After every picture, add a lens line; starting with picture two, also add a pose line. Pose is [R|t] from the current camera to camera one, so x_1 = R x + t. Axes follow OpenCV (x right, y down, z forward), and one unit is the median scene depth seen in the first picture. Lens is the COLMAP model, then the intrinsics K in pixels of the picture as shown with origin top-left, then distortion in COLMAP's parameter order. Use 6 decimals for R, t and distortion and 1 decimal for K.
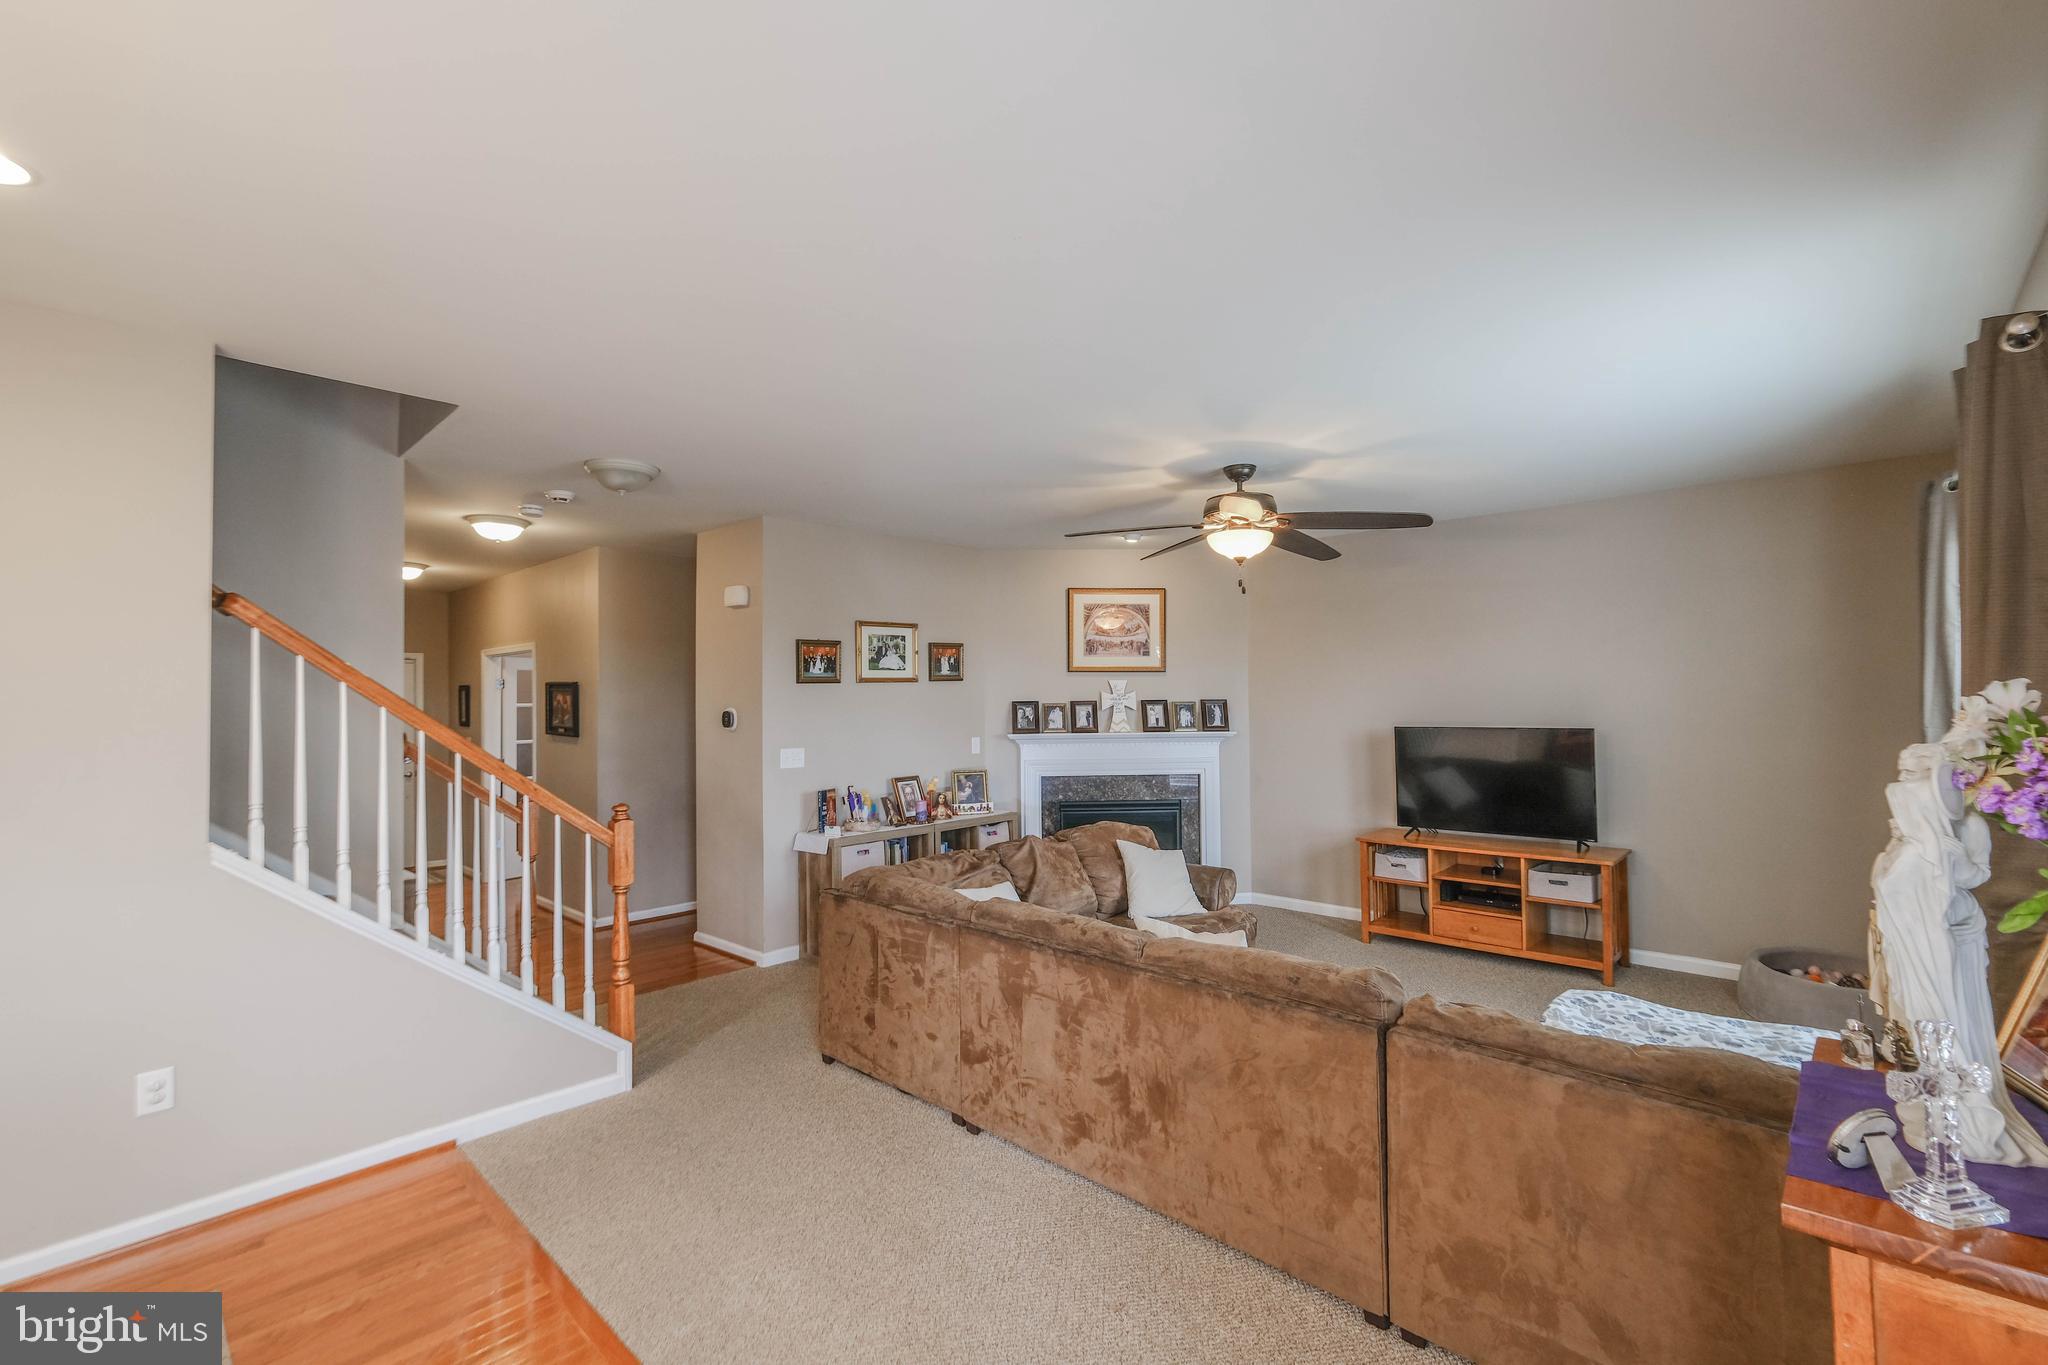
lens RADIAL K [[896.5, 0, 1036.6], [0, 896.5, 680.9], [0, 0, 1]] dist [-0.003352, -0.000267]
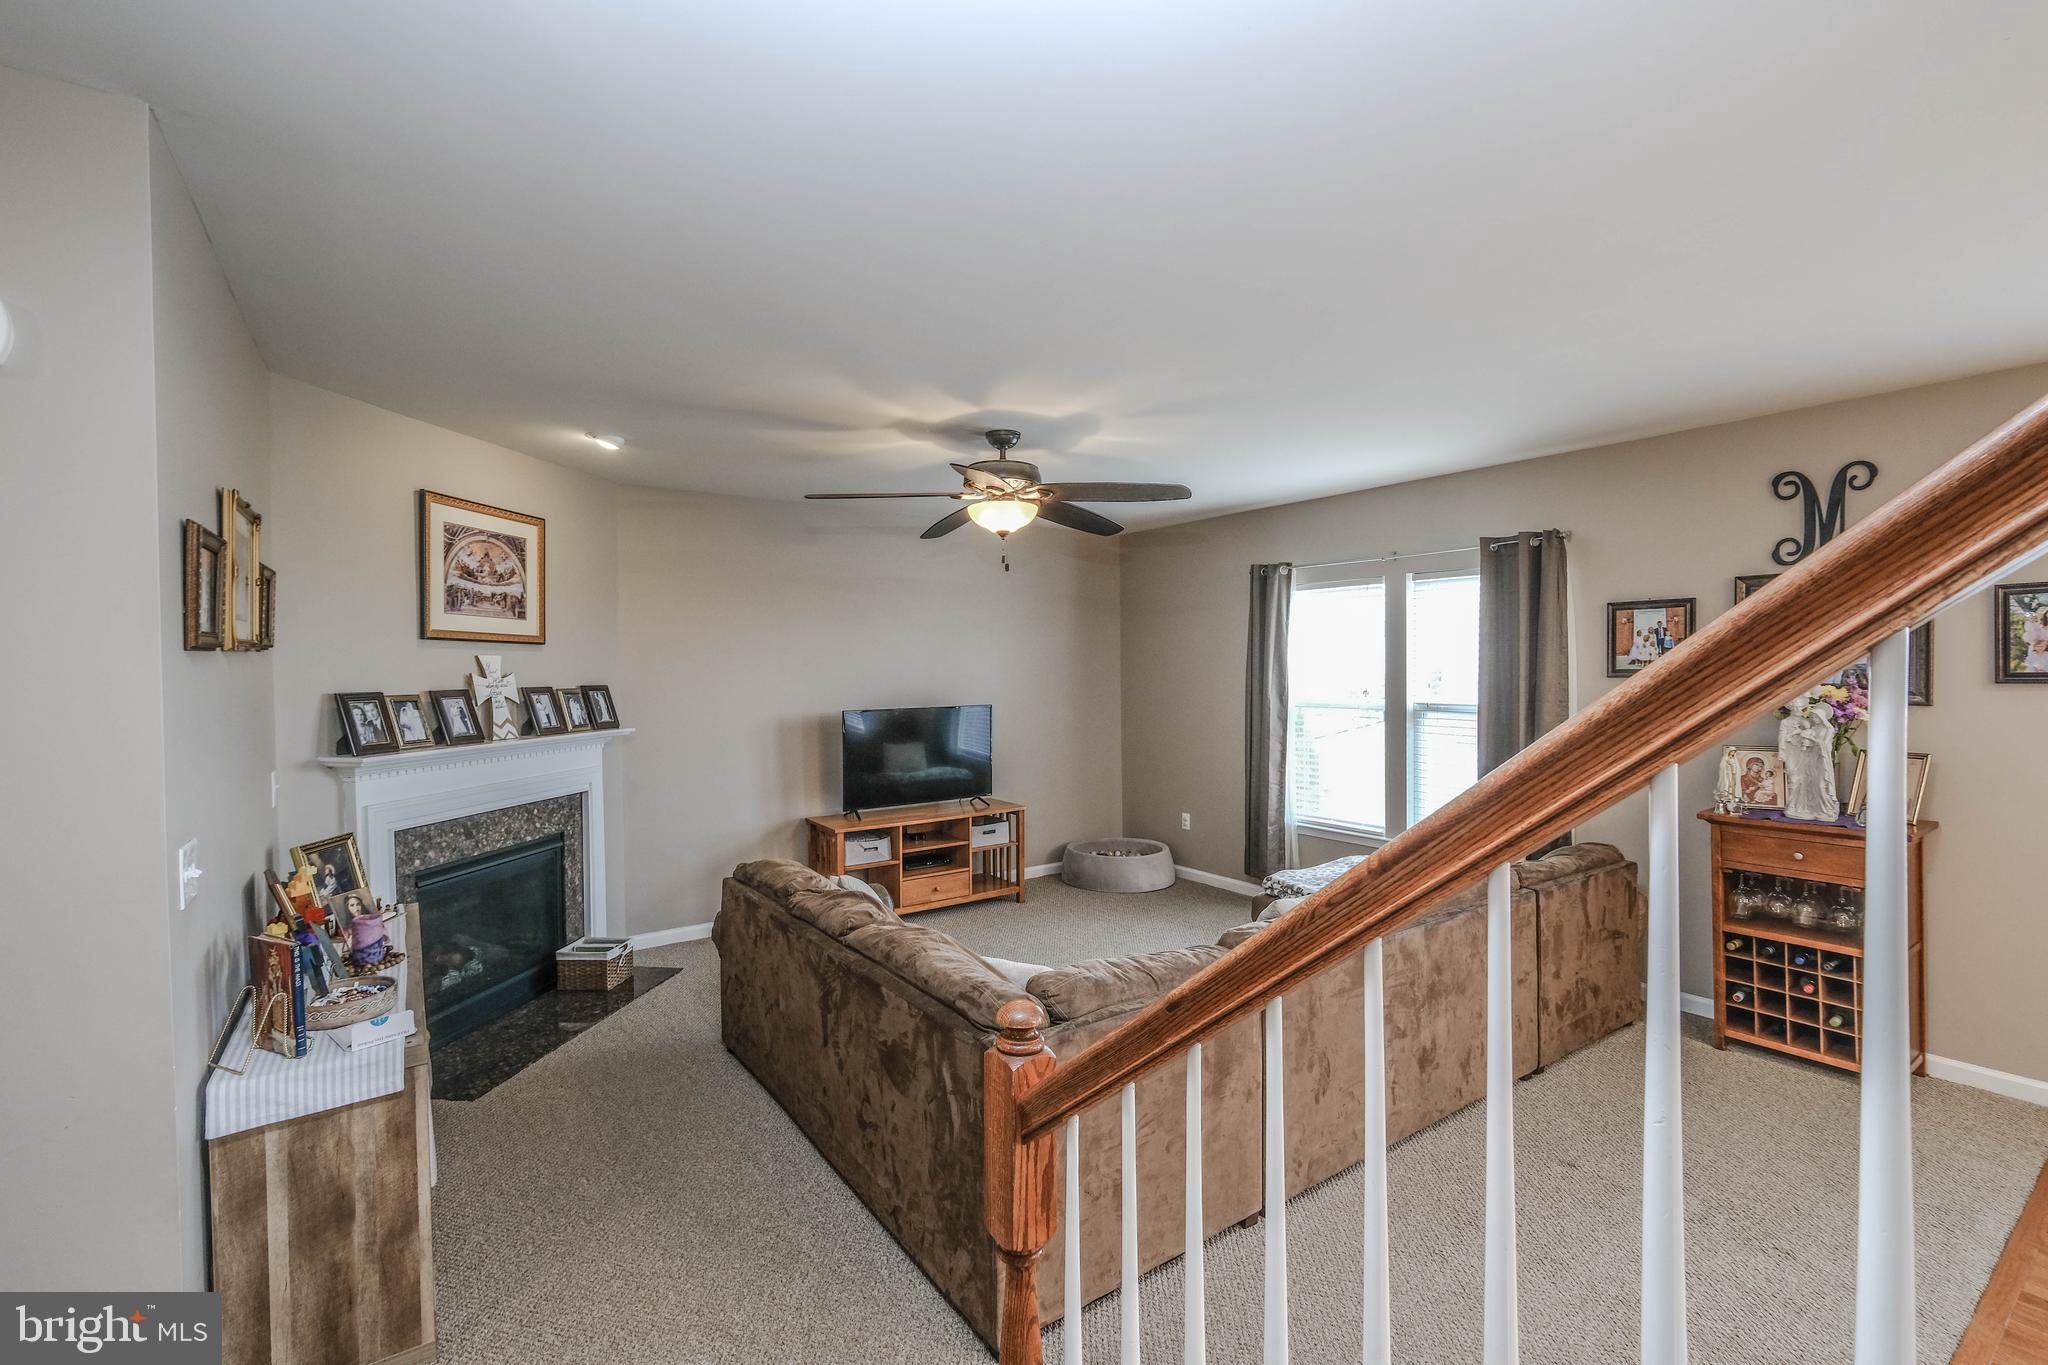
lens RADIAL K [[896.5, 0, 1036.6], [0, 896.5, 680.9], [0, 0, 1]] dist [-0.003352, -0.000267]
pose [[0.194450, -0.005627, 0.980896, -0.468384], [-0.015635, 0.999839, 0.008835, 0.005680], [-0.980788, -0.017054, 0.194330, 0.544648]]
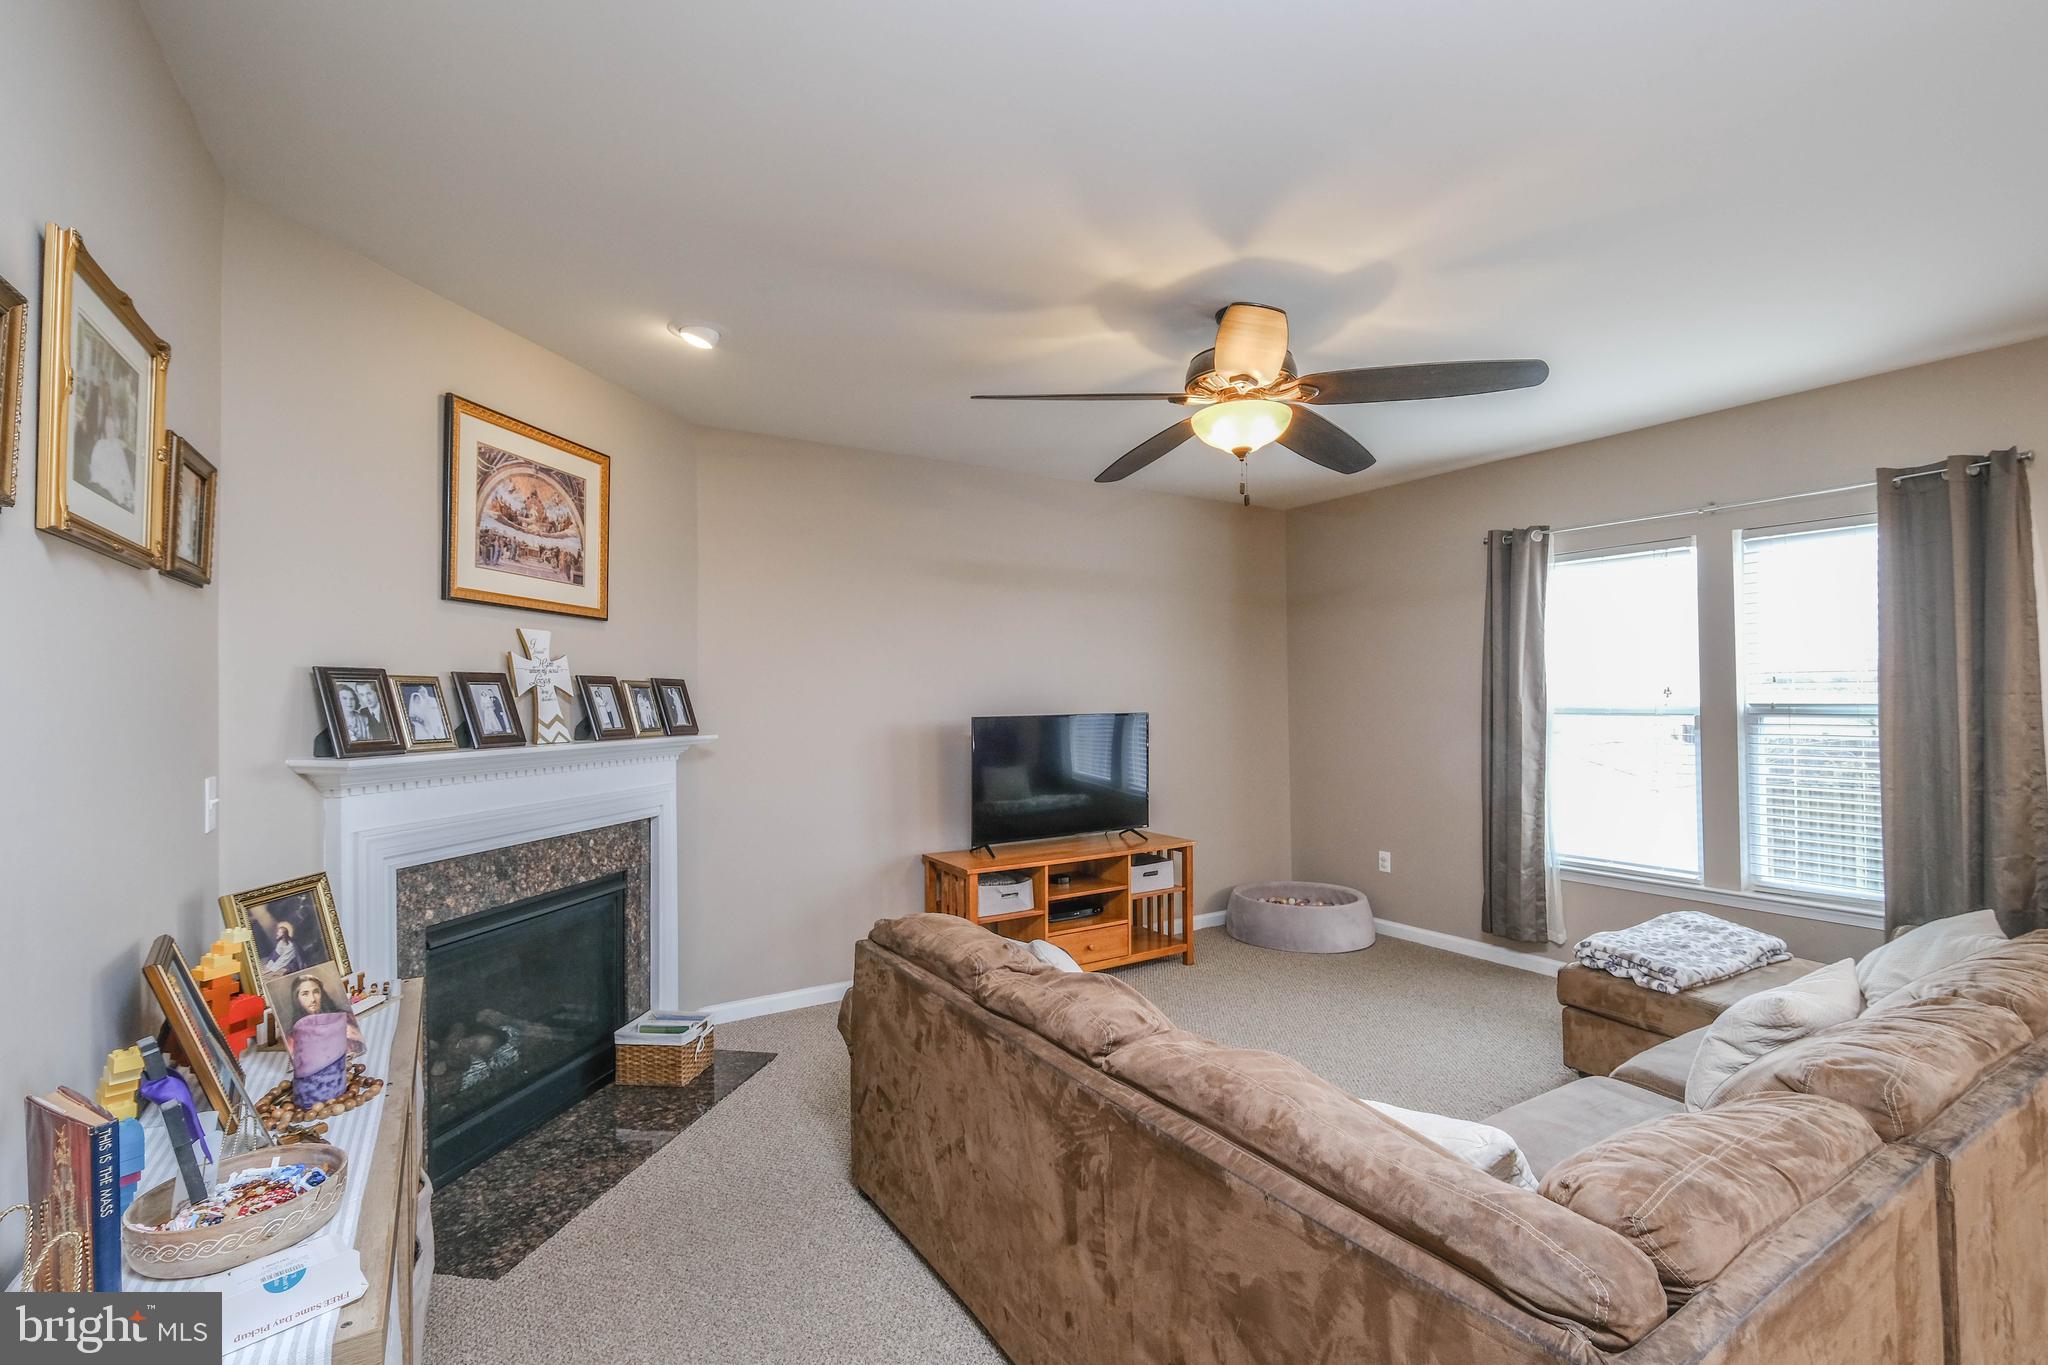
lens RADIAL K [[924.7, 0, 1037.8], [0, 924.7, 679.8], [0, 0, 1]] dist [-0.001556, -0.000212]
pose [[0.247002, 0.029073, 0.968579, -0.319475], [-0.014728, 0.999547, -0.026247, 0.035298], [-0.968903, -0.007782, 0.247319, 0.678060]]
